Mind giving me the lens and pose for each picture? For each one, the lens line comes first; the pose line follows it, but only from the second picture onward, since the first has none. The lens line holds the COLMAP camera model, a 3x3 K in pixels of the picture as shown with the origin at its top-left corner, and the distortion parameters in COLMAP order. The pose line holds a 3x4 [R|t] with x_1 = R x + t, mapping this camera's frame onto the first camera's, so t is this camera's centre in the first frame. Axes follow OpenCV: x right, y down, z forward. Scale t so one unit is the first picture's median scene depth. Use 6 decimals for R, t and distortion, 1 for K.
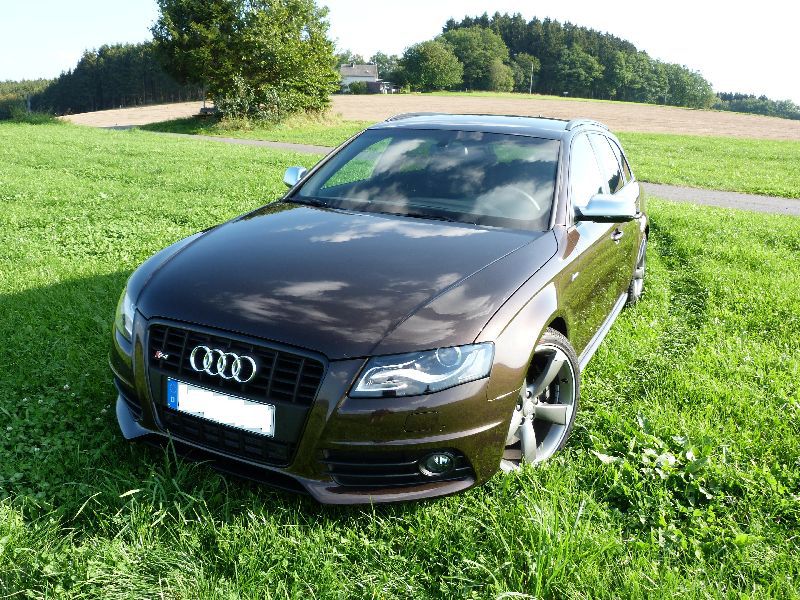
lens RADIAL K [[694.0, 0, 400.0], [0, 694.0, 300.0], [0, 0, 1]] dist [-0.007976, -0.005499]
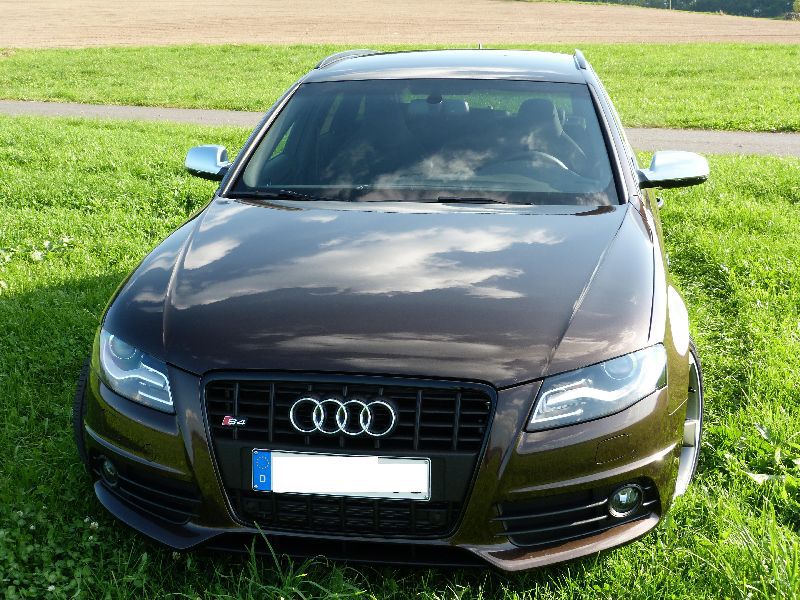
lens RADIAL K [[1175.3, 0, 400.0], [0, 1175.3, 300.0], [0, 0, 1]] dist [0.013044, 0.015709]
pose [[0.956171, -0.112768, 0.270223, -0.531670], [0.120882, 0.992575, -0.013517, -0.009250], [-0.266692, 0.045590, 0.962703, -0.256133]]
